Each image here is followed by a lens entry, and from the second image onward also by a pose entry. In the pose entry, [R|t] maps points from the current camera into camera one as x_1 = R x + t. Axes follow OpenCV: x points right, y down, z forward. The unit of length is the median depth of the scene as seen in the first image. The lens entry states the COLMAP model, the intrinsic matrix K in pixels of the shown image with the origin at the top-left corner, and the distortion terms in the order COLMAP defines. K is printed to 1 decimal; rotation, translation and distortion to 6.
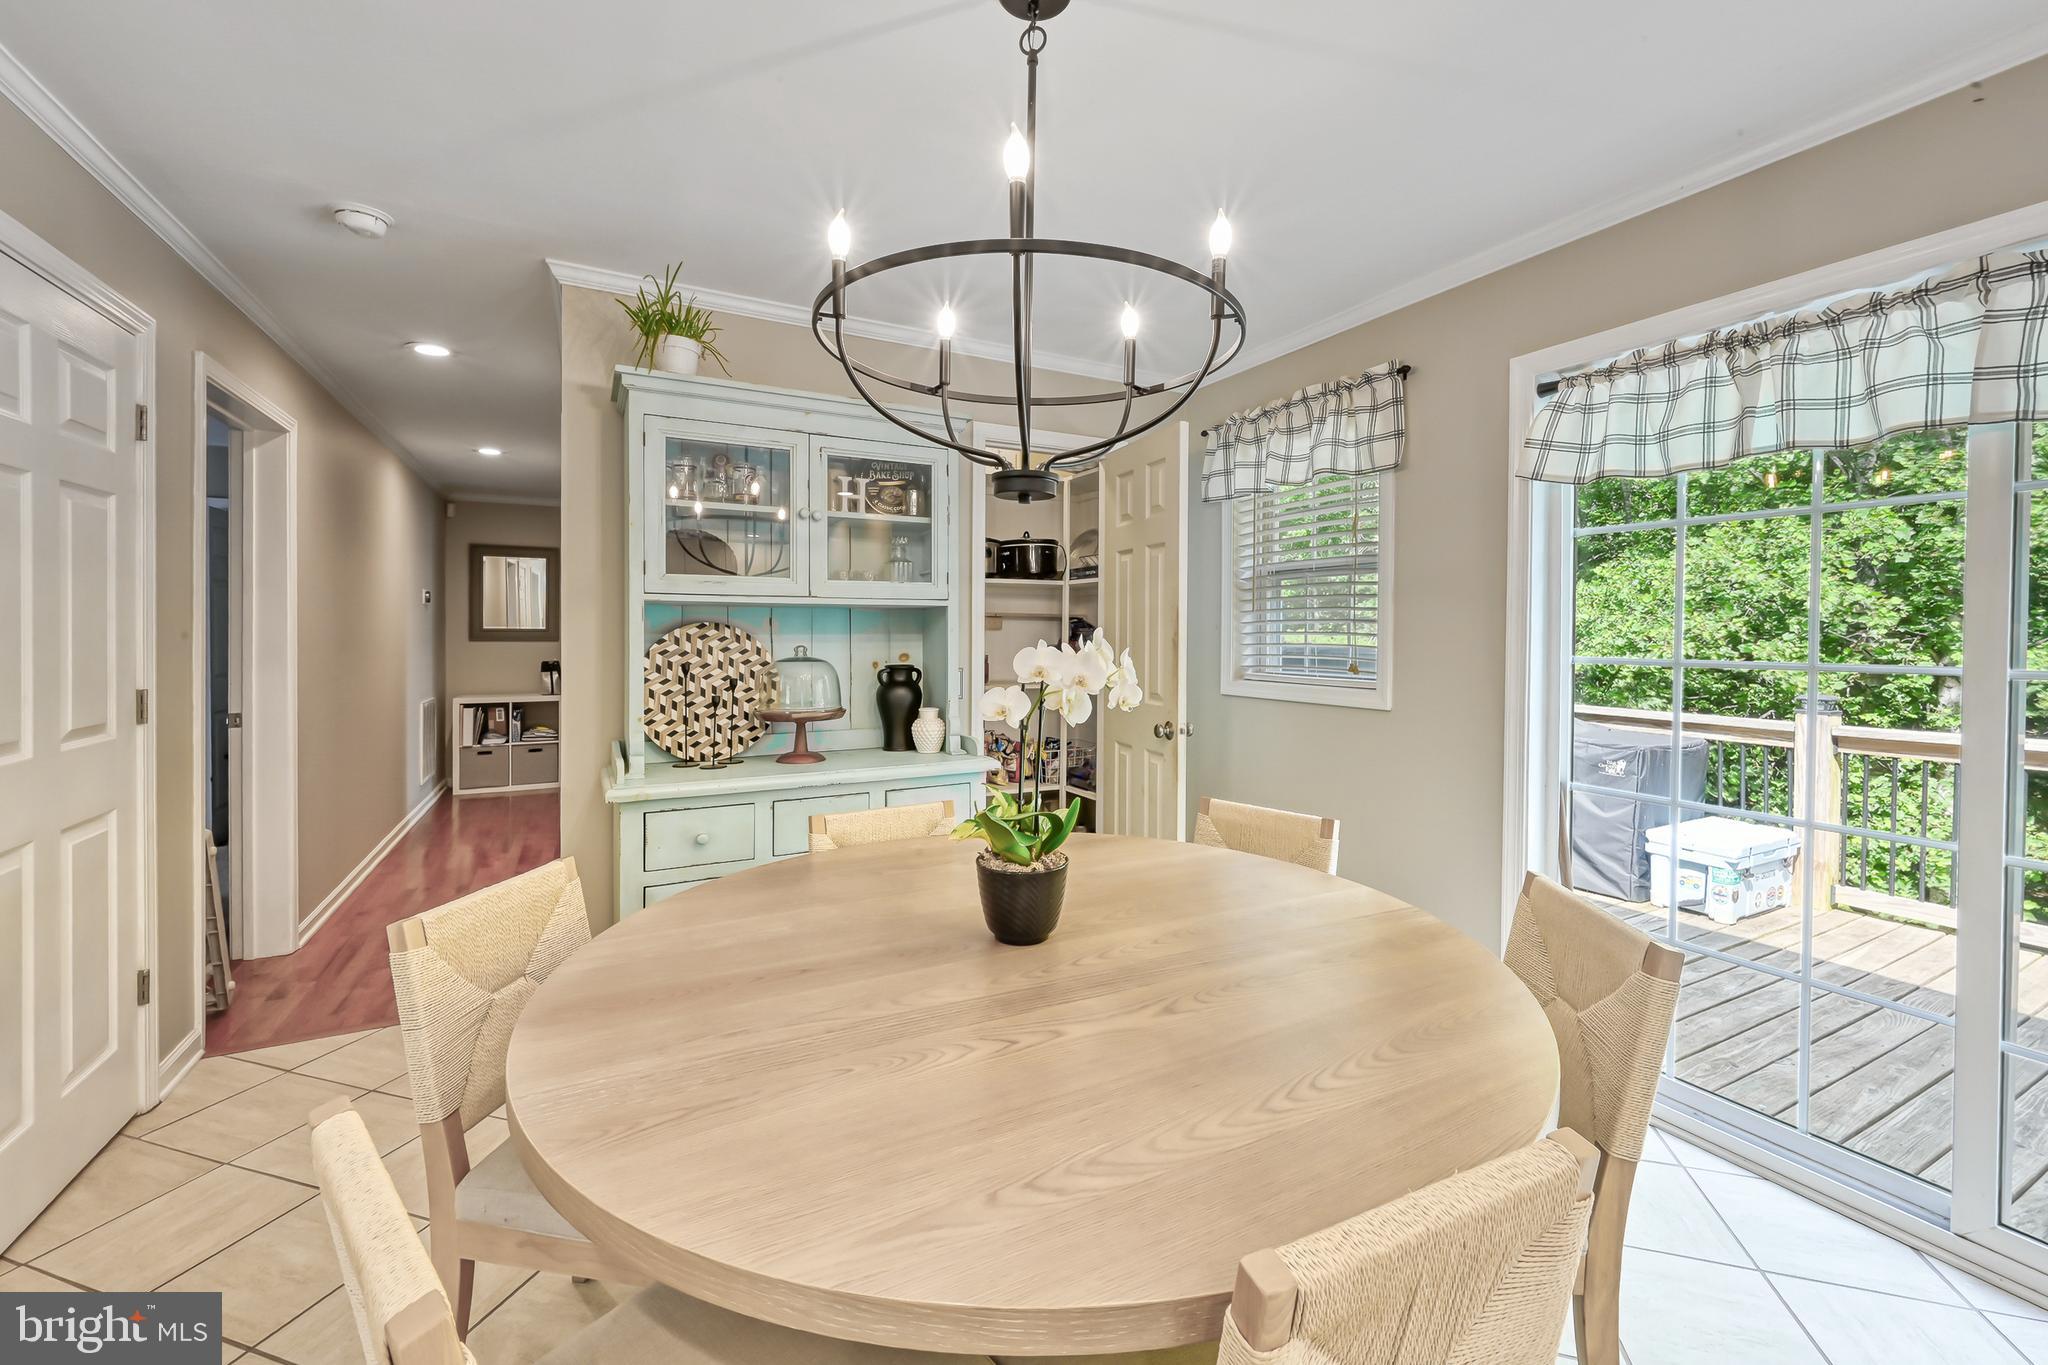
lens RADIAL K [[821.2, 0, 1026.9], [0, 821.2, 635.3], [0, 0, 1]] dist [-0.002276, -0.000129]
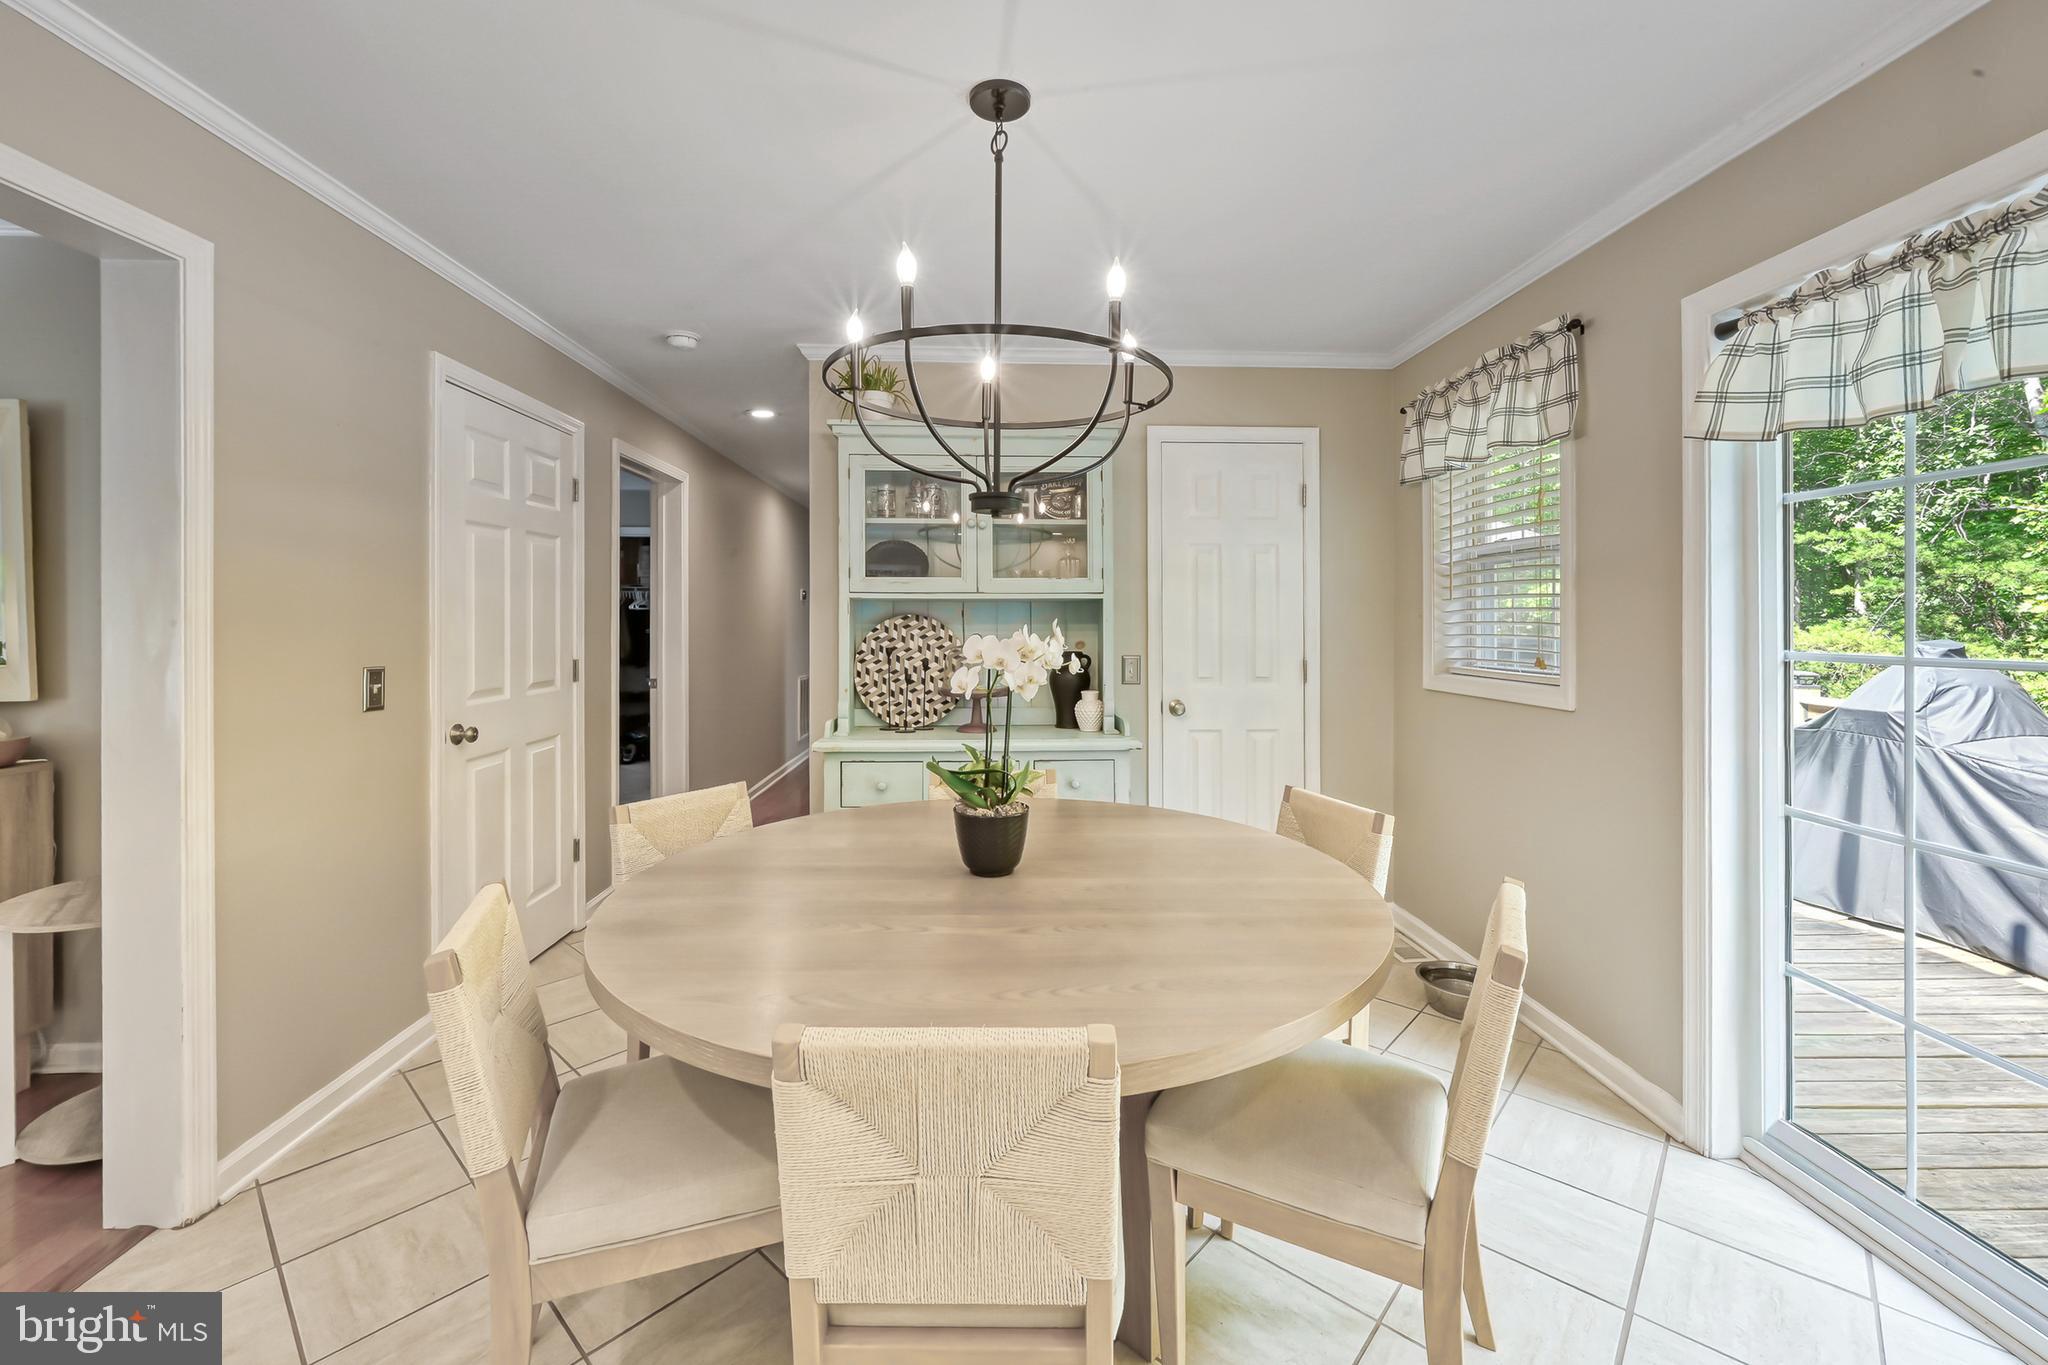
lens RADIAL K [[830.0, 0, 1027.8], [0, 830.0, 615.9], [0, 0, 1]] dist [-0.001594, 0.000107]
pose [[0.903626, -0.004450, -0.428300, 0.314828], [-0.000228, 0.999941, -0.010871, -0.000345], [0.428323, 0.009921, 0.903571, -0.054507]]
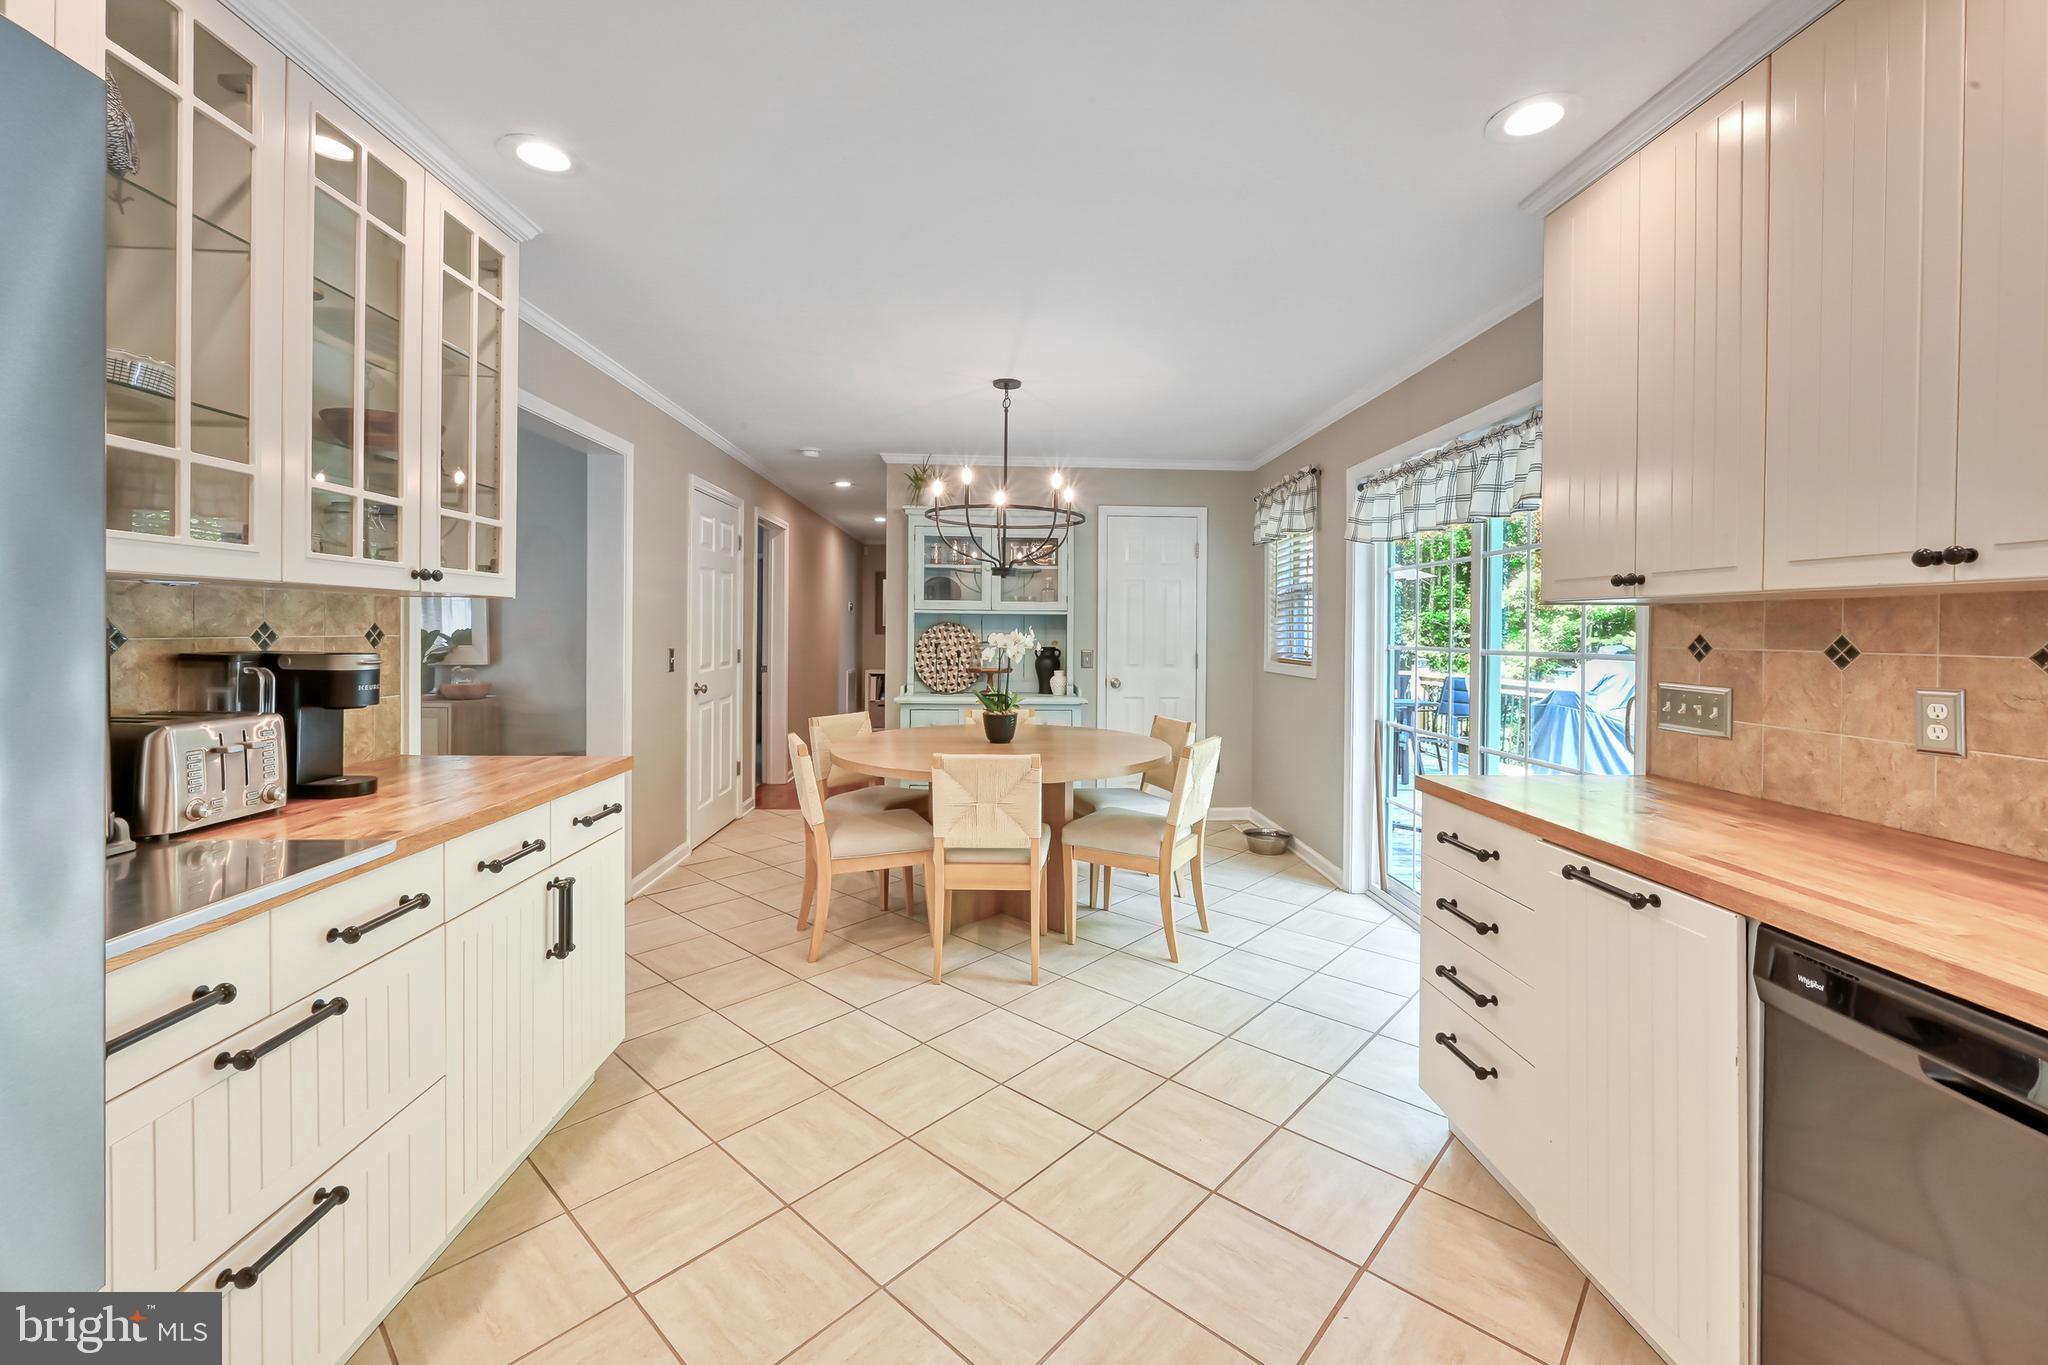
lens RADIAL K [[824.0, 0, 1041.7], [0, 824.0, 632.3], [0, 0, 1]] dist [-0.001248, 0.000150]
pose [[0.908519, 0.007681, -0.417774, 0.668762], [-0.009510, 0.999952, -0.002296, 0.009513], [0.417736, 0.006059, 0.908548, -0.742535]]
